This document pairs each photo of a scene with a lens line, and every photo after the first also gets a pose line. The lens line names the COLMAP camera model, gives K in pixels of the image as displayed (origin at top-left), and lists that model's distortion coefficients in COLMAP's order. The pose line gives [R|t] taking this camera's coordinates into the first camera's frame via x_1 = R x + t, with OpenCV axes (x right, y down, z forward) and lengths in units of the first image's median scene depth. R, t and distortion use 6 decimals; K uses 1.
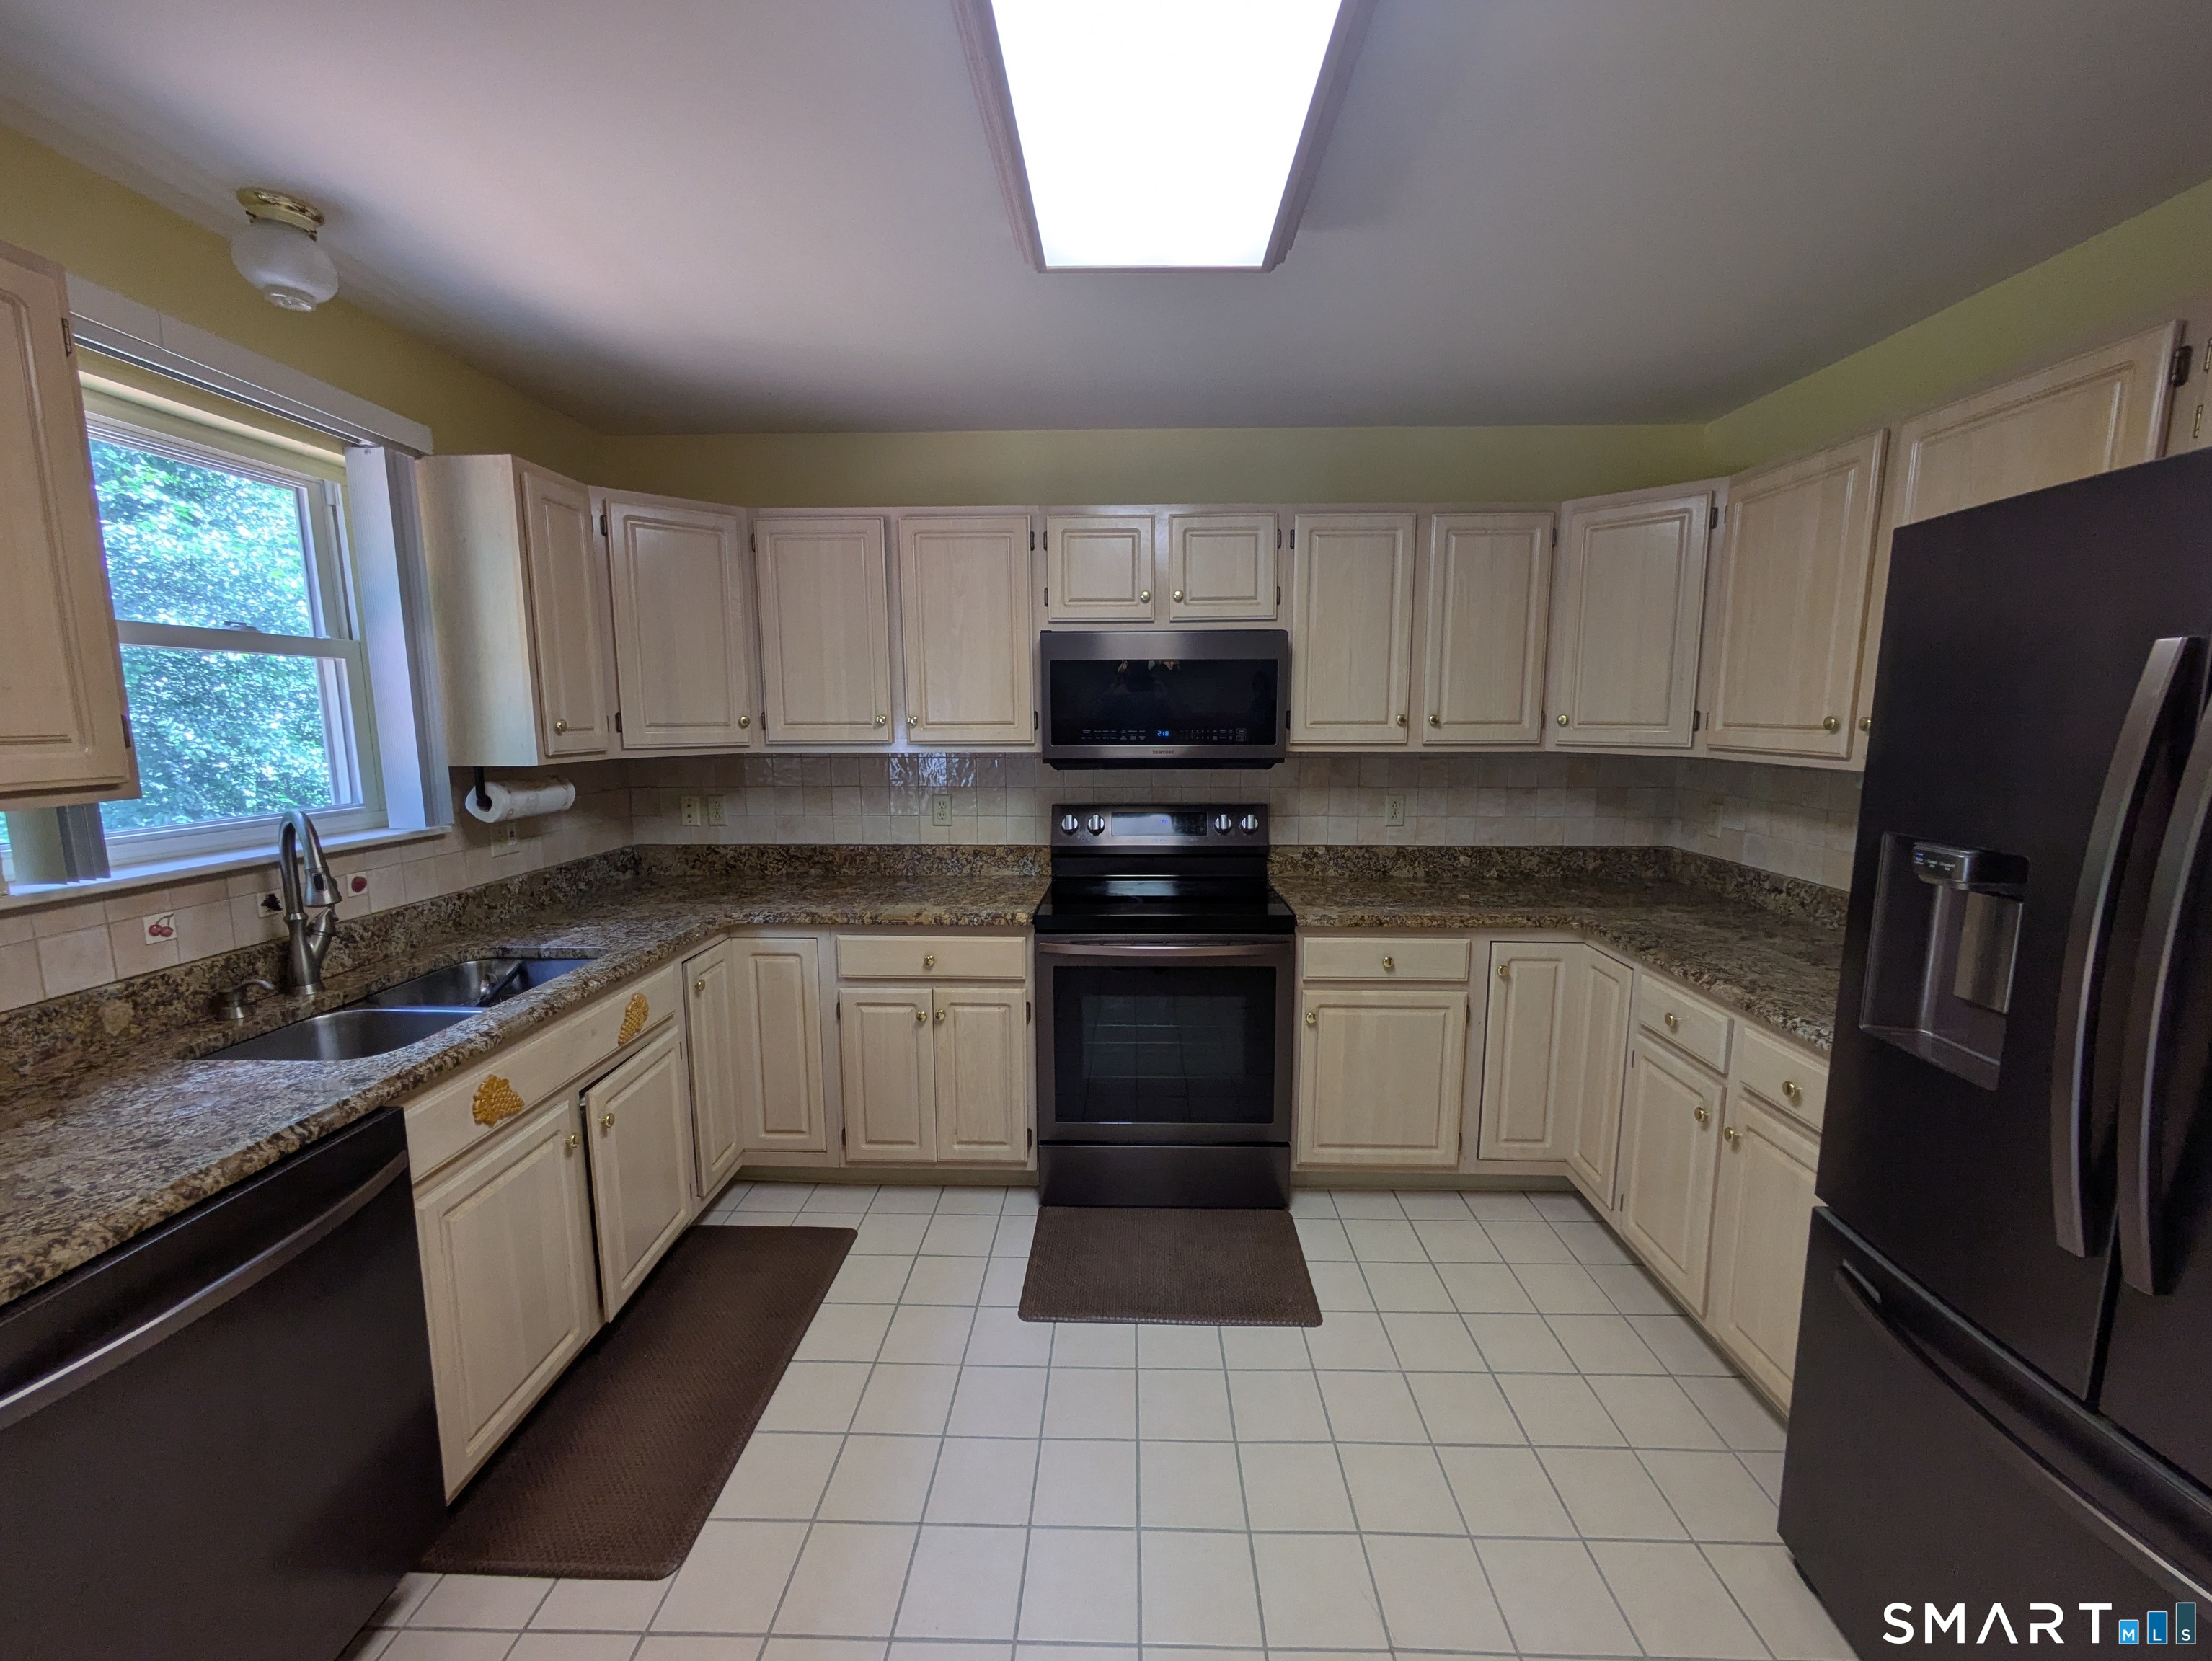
lens RADIAL K [[888.4, 0, 1118.1], [0, 888.4, 833.1], [0, 0, 1]] dist [0.002010, 0.000389]
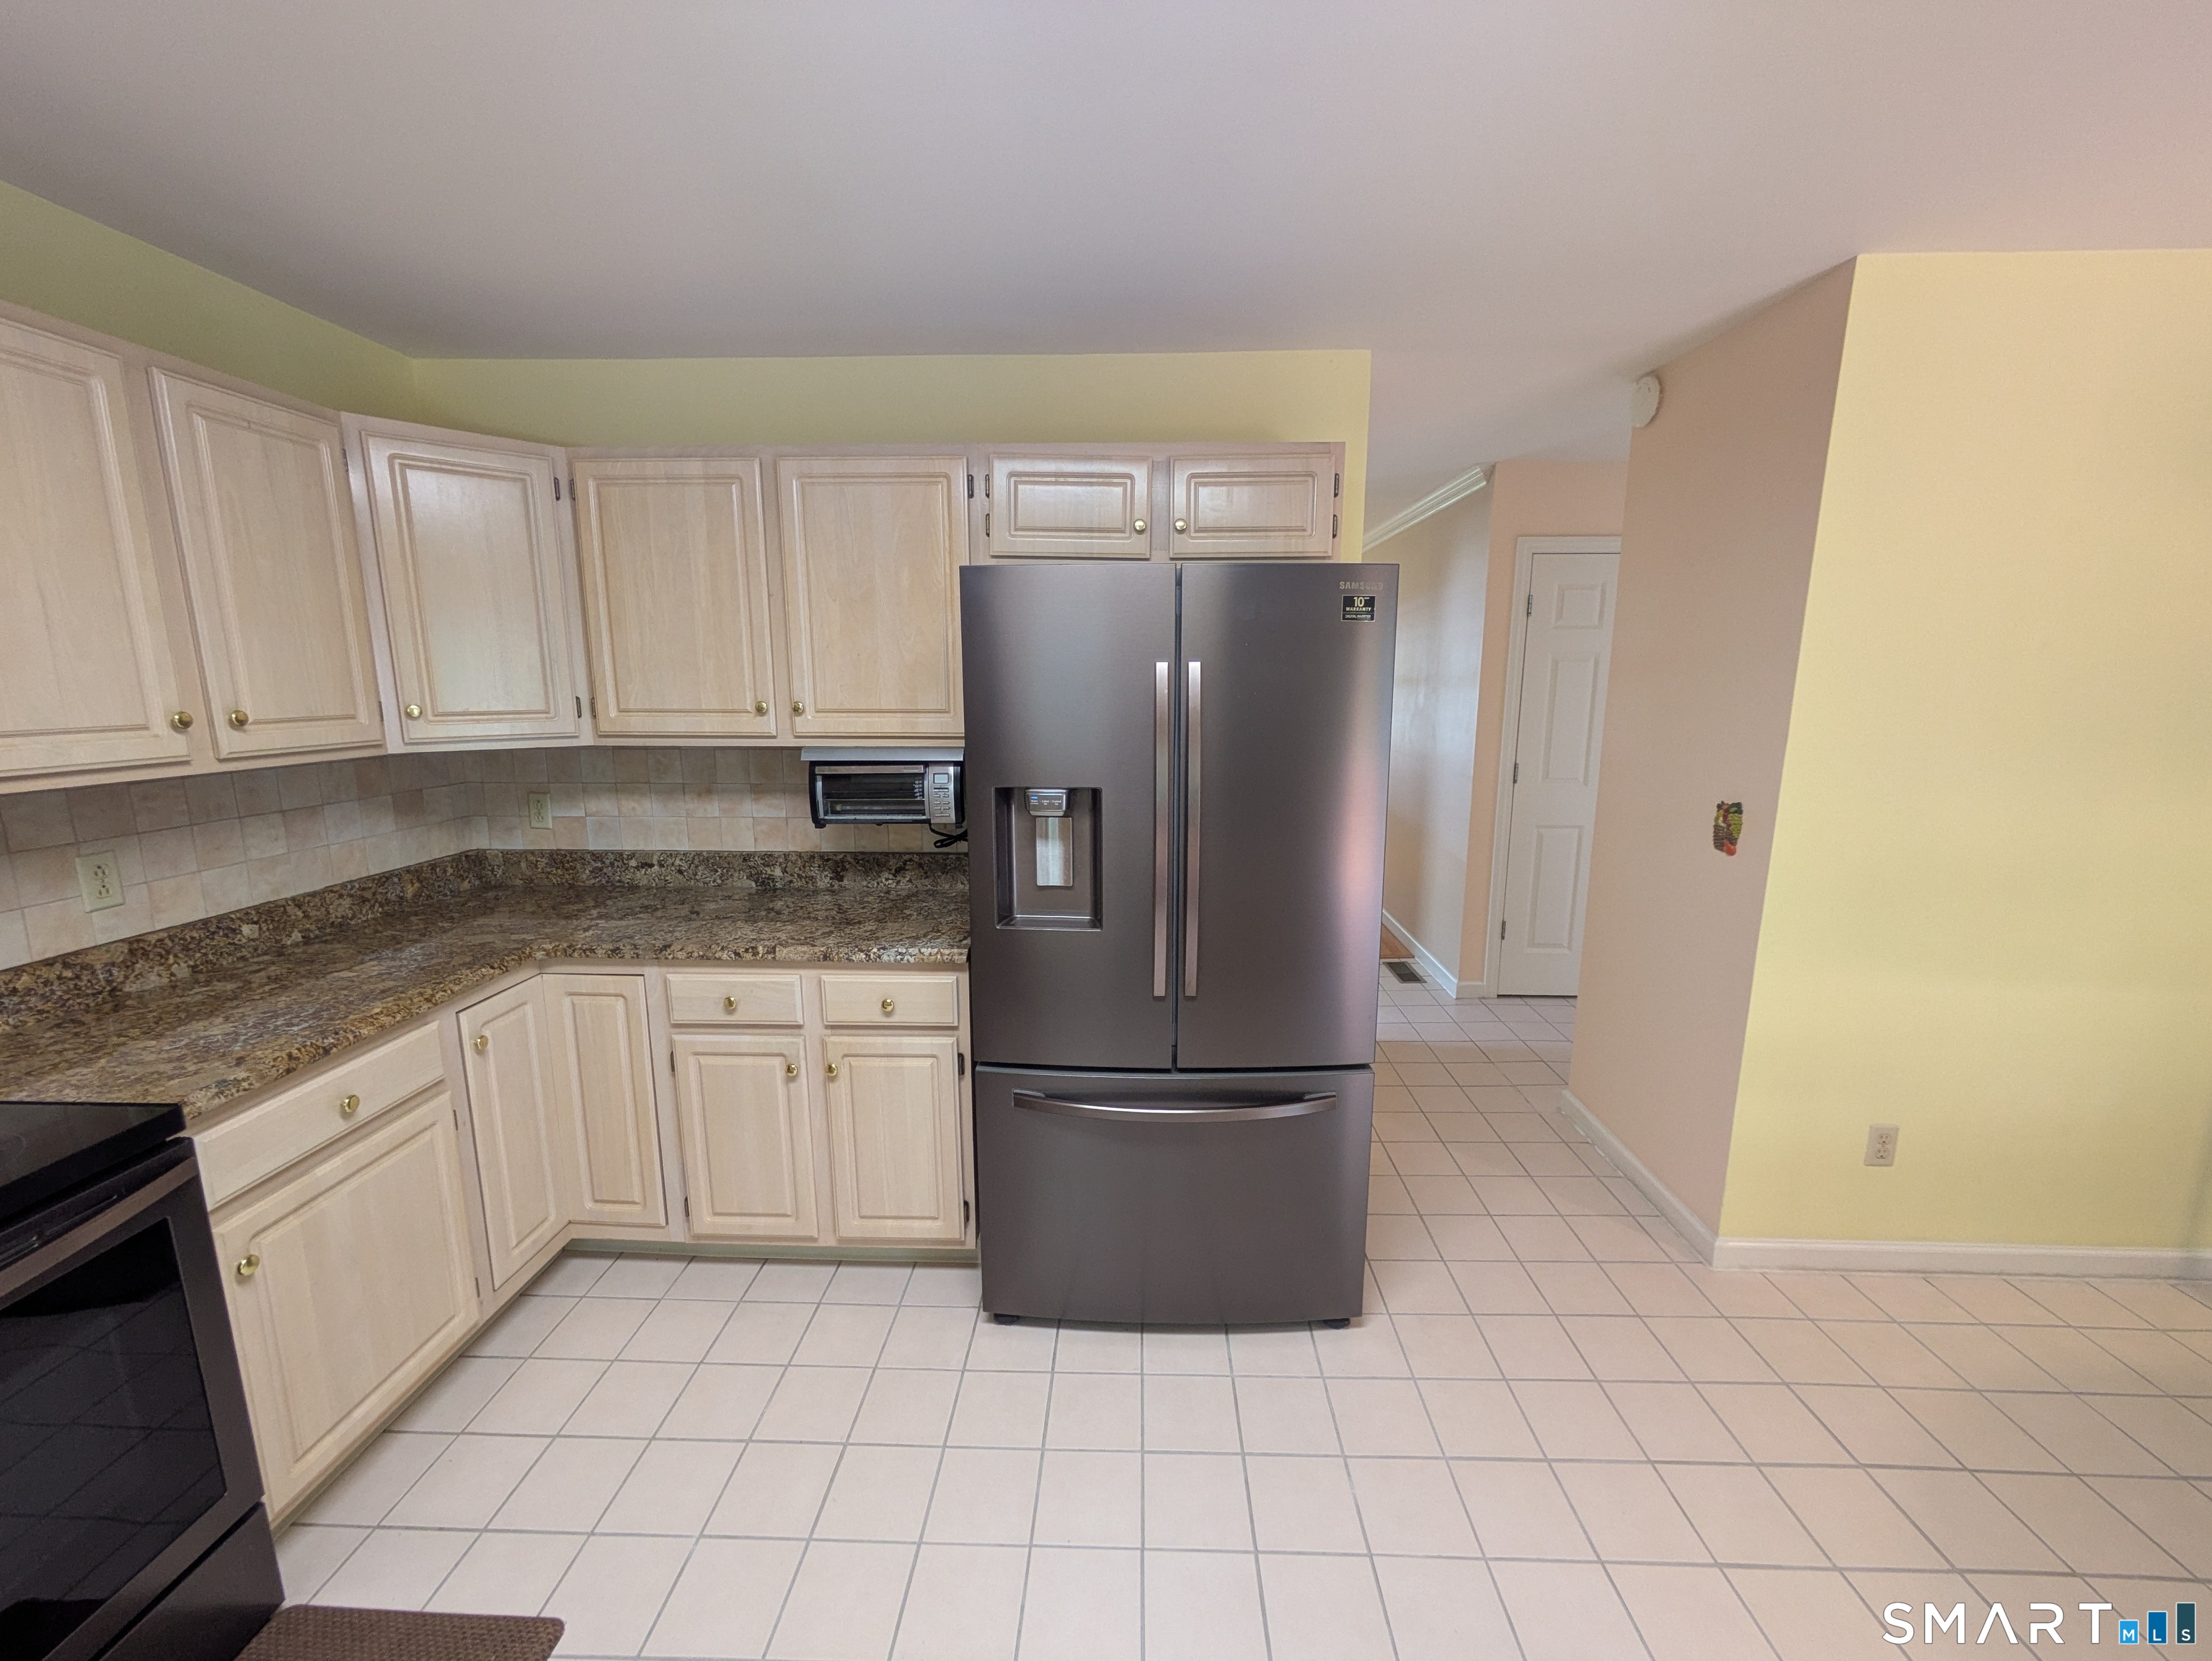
lens RADIAL K [[888.4, 0, 1119.2], [0, 888.4, 830.6], [0, 0, 1]] dist [0.002010, 0.000389]
pose [[0.011675, -0.171220, 0.985164, -0.276704], [0.137628, 0.976129, 0.168018, -0.074517], [-0.990415, 0.133625, 0.034961, 0.399293]]
